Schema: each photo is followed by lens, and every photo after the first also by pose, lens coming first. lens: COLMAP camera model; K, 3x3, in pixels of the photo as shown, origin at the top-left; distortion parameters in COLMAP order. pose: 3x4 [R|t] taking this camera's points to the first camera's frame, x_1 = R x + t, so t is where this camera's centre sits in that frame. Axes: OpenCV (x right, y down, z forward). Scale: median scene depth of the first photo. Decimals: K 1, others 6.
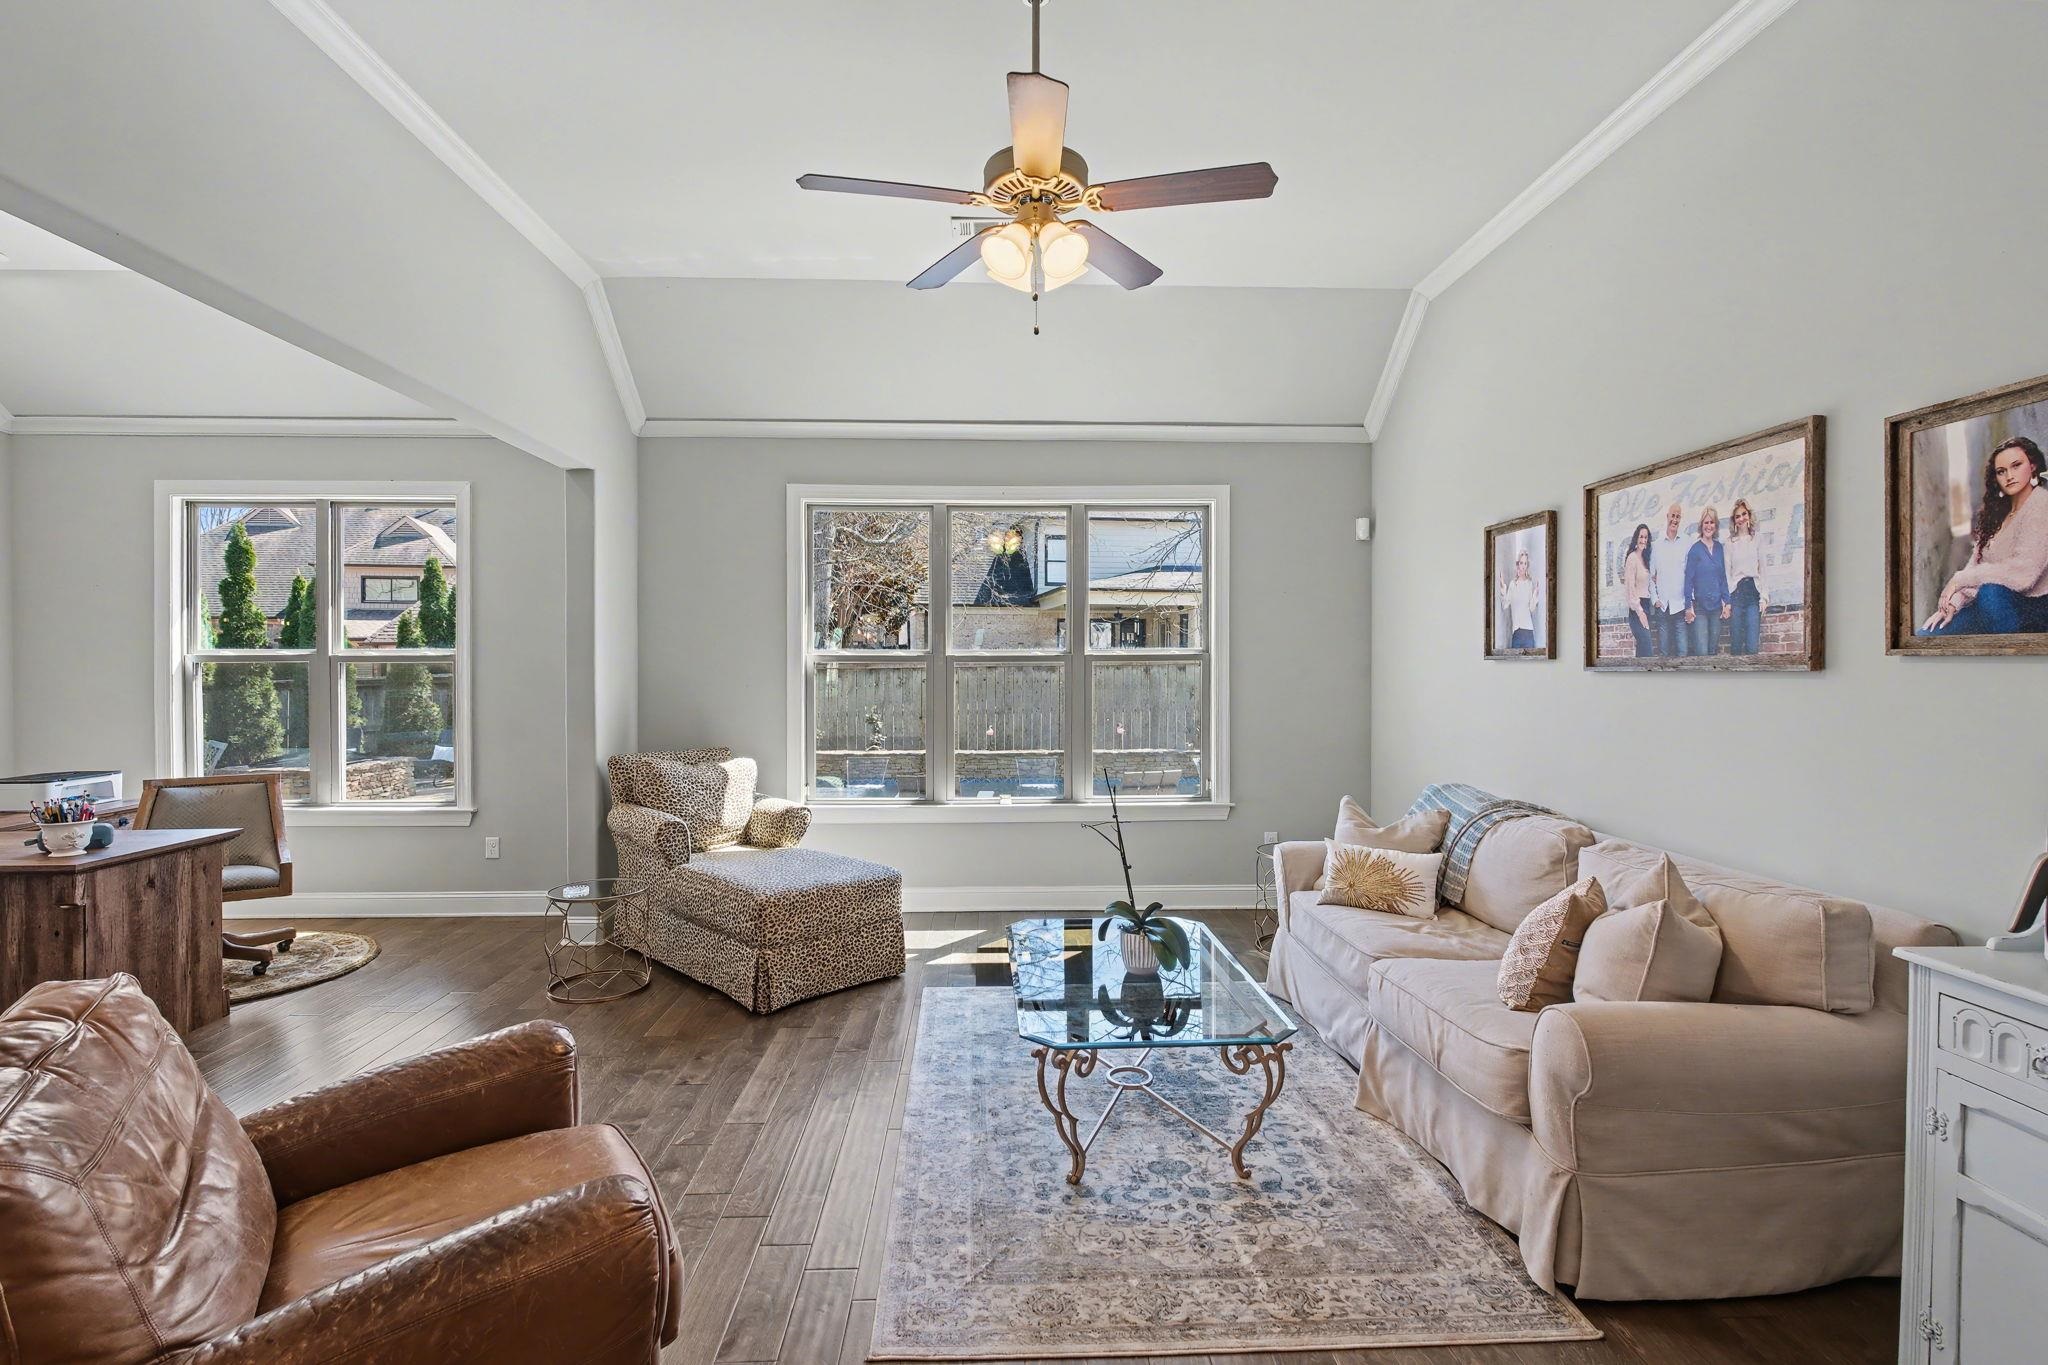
lens RADIAL K [[974.3, 0, 1015.3], [0, 974.3, 675.7], [0, 0, 1]] dist [0.001545, 0.000875]
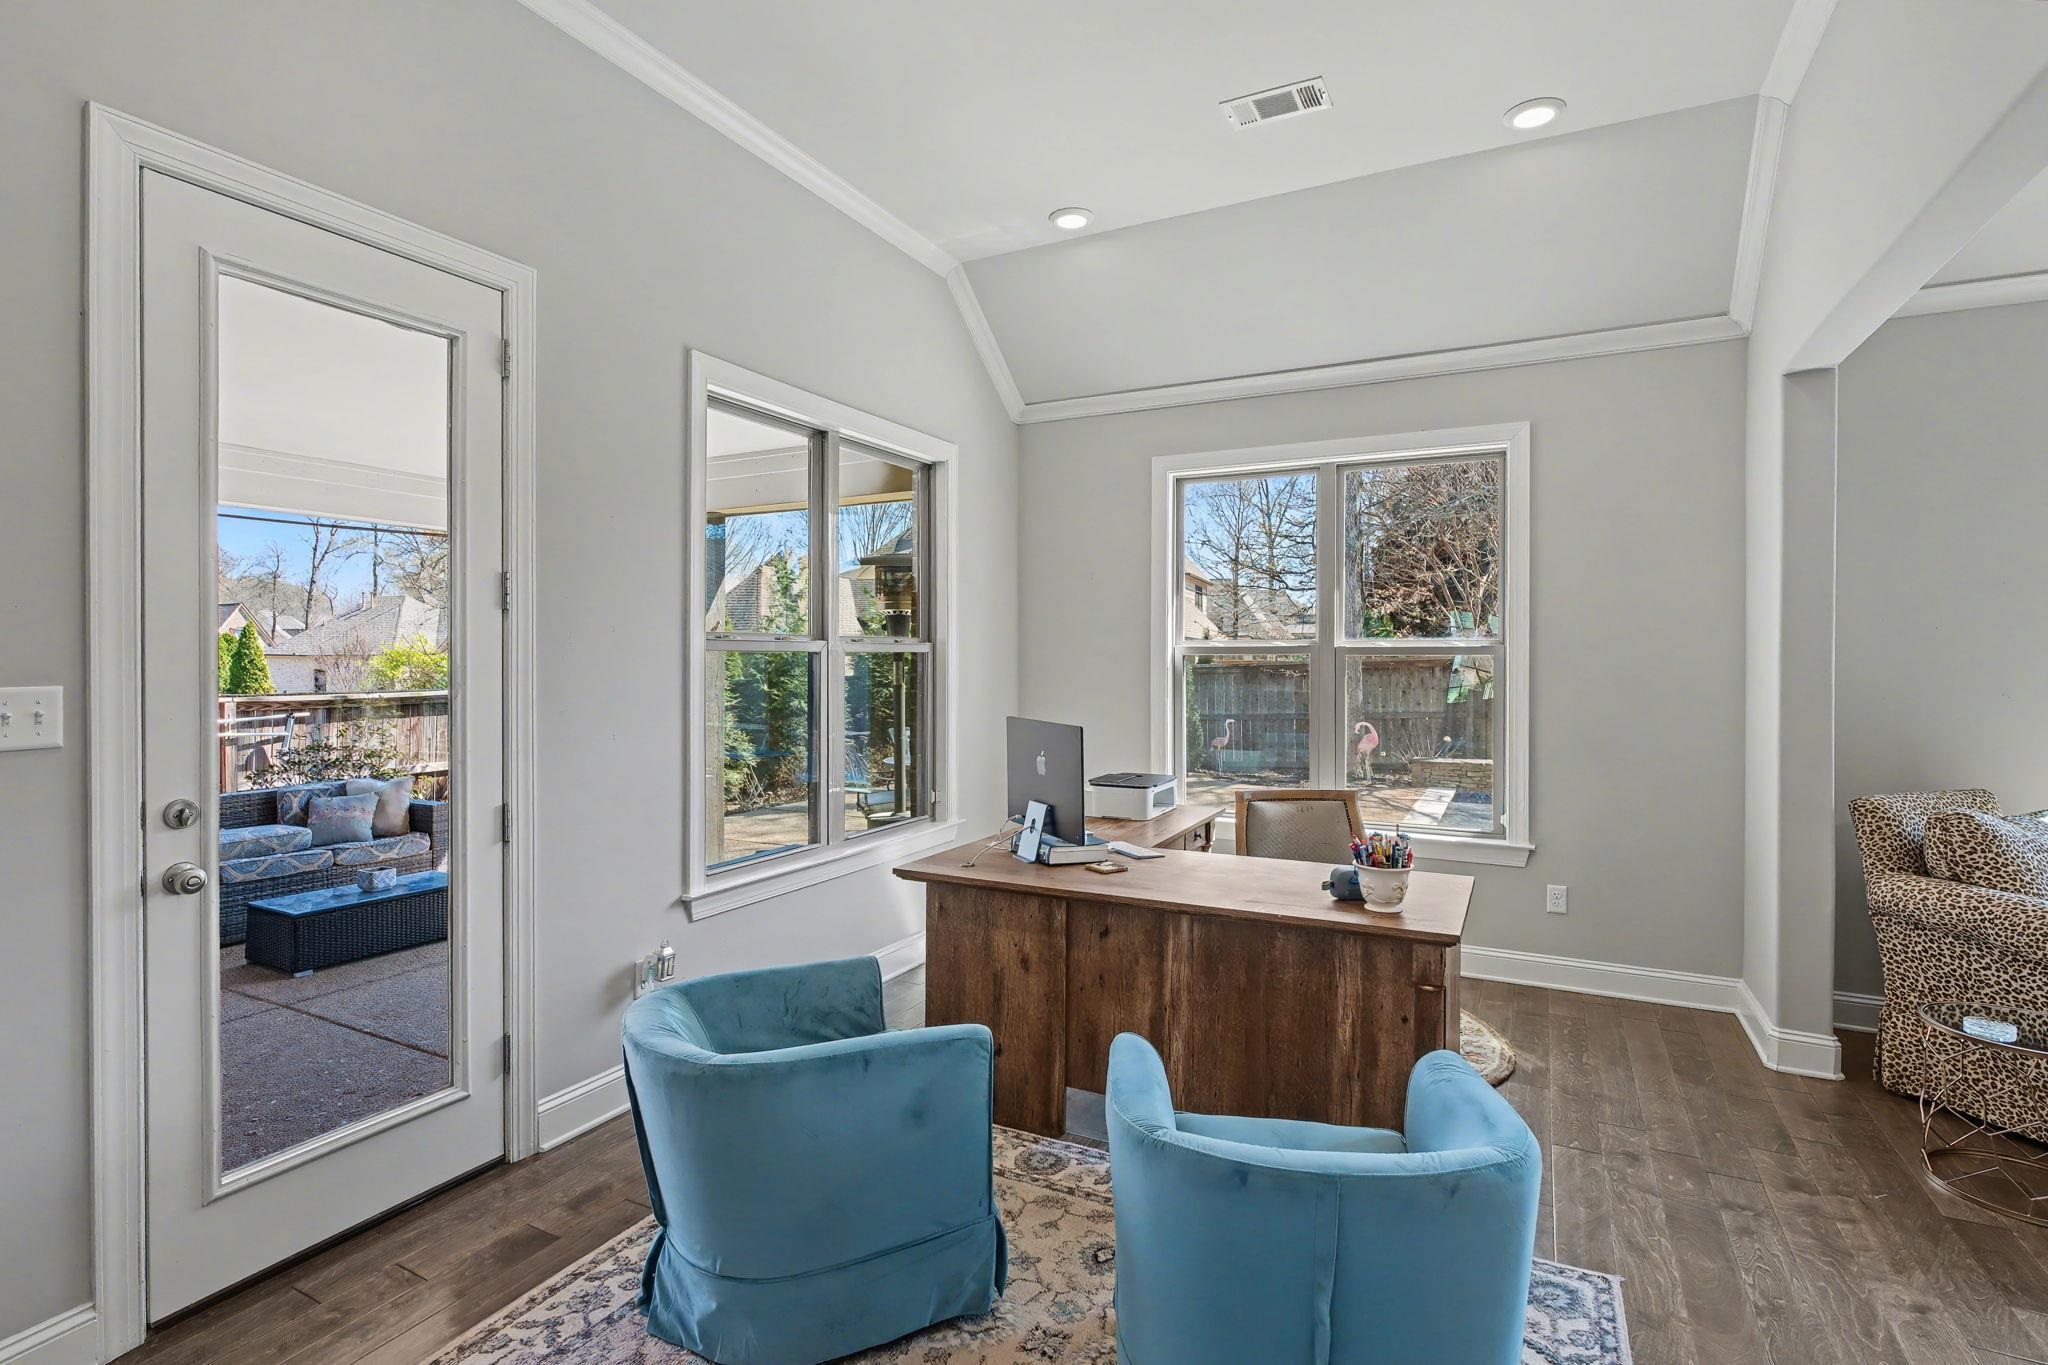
lens RADIAL K [[974.3, 0, 1017.7], [0, 974.3, 671.0], [0, 0, 1]] dist [0.001545, 0.000875]
pose [[0.872175, 0.010604, -0.489079, -0.568114], [-0.010951, 0.999938, 0.002151, 0.001664], [0.489071, 0.003480, 0.872237, 0.138780]]
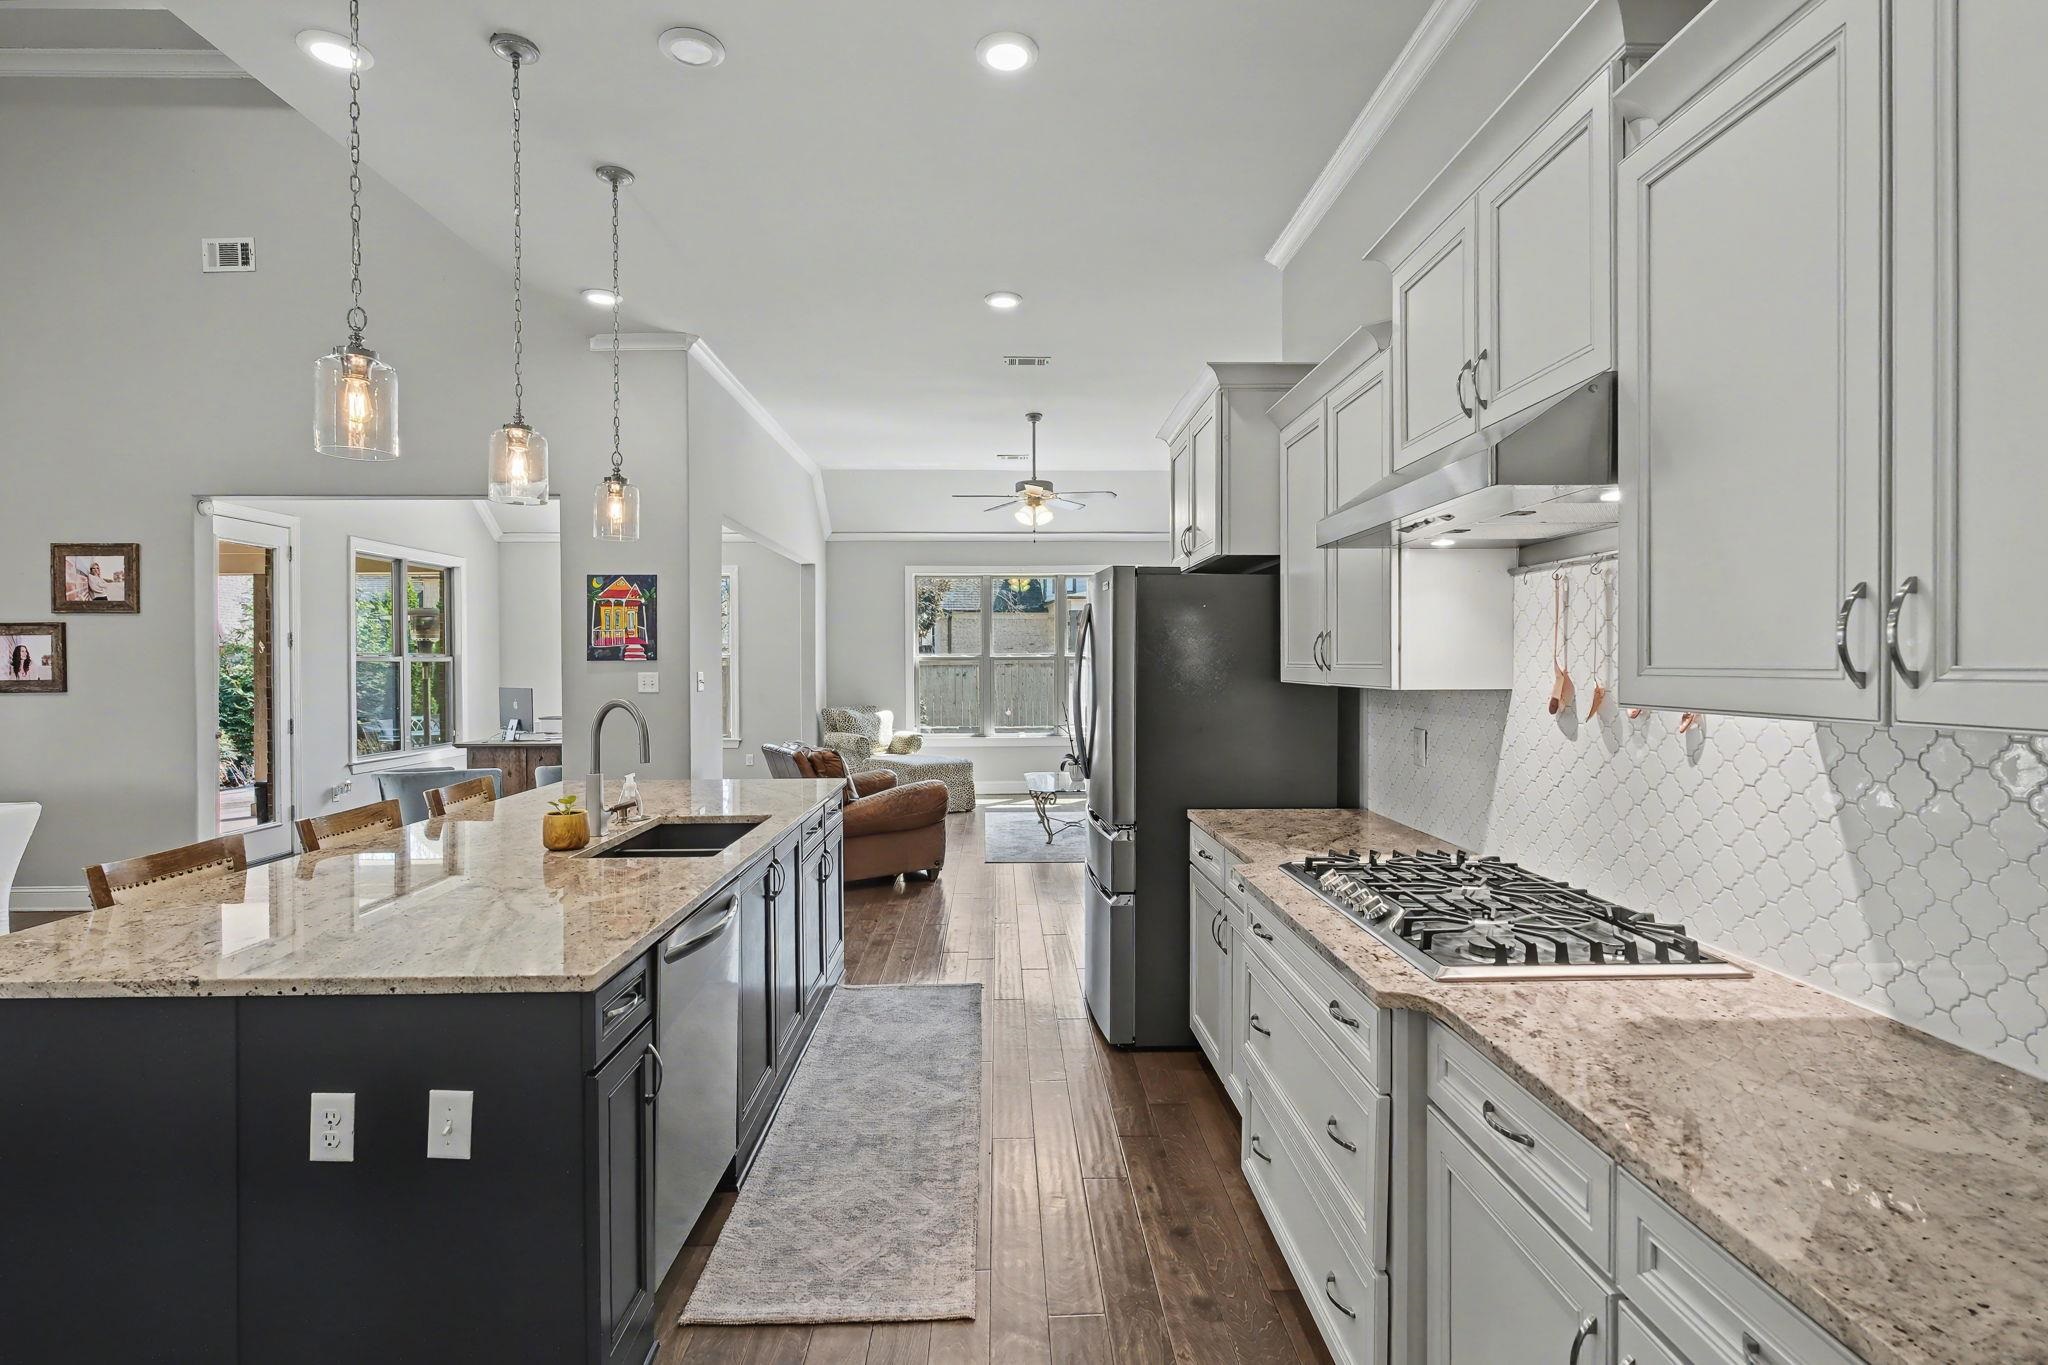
lens RADIAL K [[974.3, 0, 1020.7], [0, 974.3, 672.0], [0, 0, 1]] dist [0.001545, 0.000875]
pose [[0.999974, -0.002834, -0.006574, -0.000566], [0.002815, 0.999992, -0.002995, 0.015672], [0.006582, 0.002977, 0.999974, -0.938392]]
